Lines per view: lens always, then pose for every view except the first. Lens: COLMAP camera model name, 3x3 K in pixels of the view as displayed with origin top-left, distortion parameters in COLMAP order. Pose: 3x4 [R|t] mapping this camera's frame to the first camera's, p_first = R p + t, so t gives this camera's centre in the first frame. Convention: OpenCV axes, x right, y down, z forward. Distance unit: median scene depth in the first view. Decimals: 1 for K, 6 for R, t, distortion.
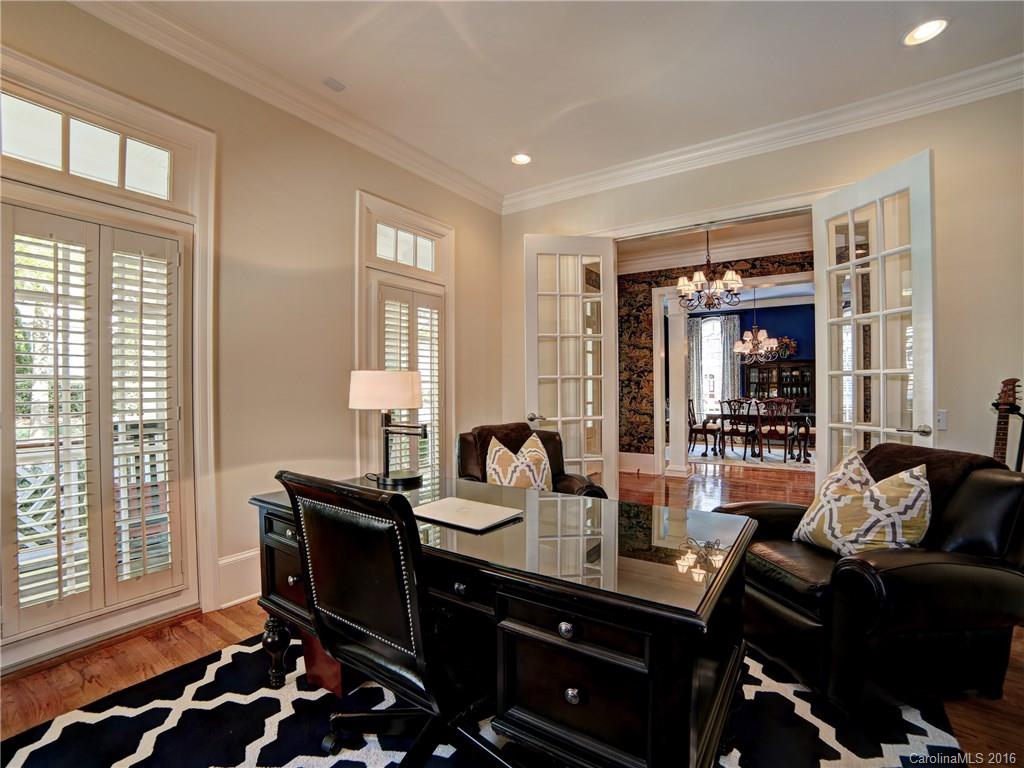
lens RADIAL K [[466.1, 0, 512.0], [0, 466.1, 384.0], [0, 0, 1]] dist [-0.045824, 0.000039]
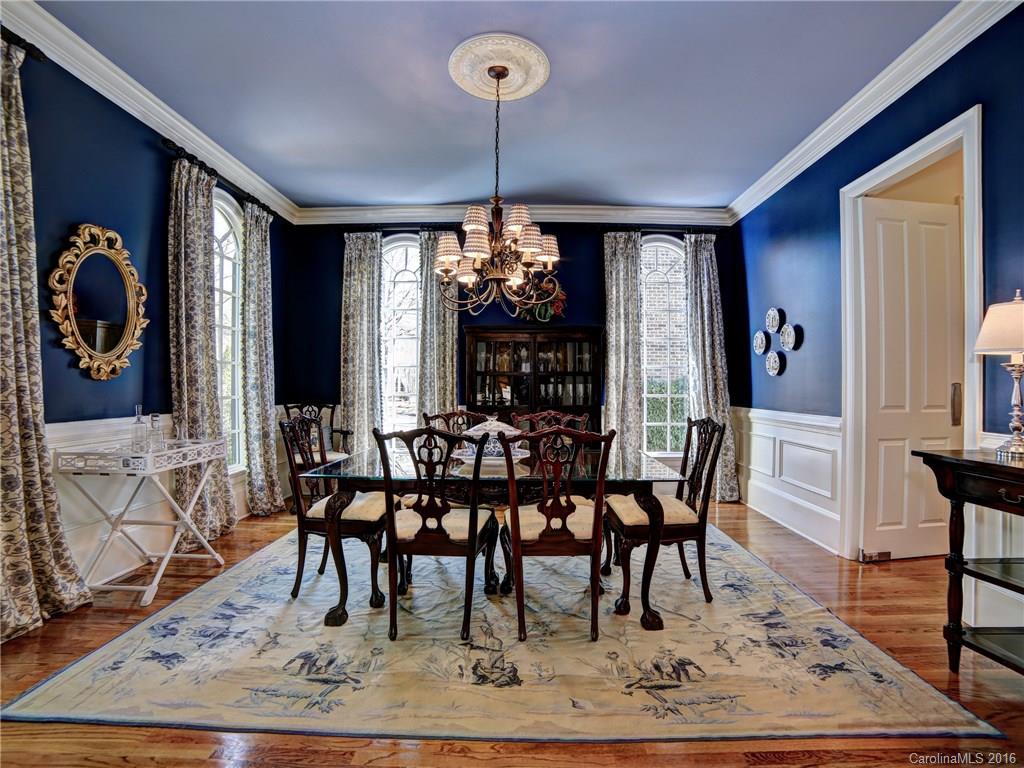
lens RADIAL K [[480.7, 0, 526.2], [0, 480.7, 381.6], [0, 0, 1]] dist [-0.021225, 0.000340]
pose [[0.830089, 0.007754, 0.557576, 0.360038], [-0.005663, 0.999969, -0.005474, 0.009532], [-0.557601, 0.001386, 0.830108, 0.711880]]
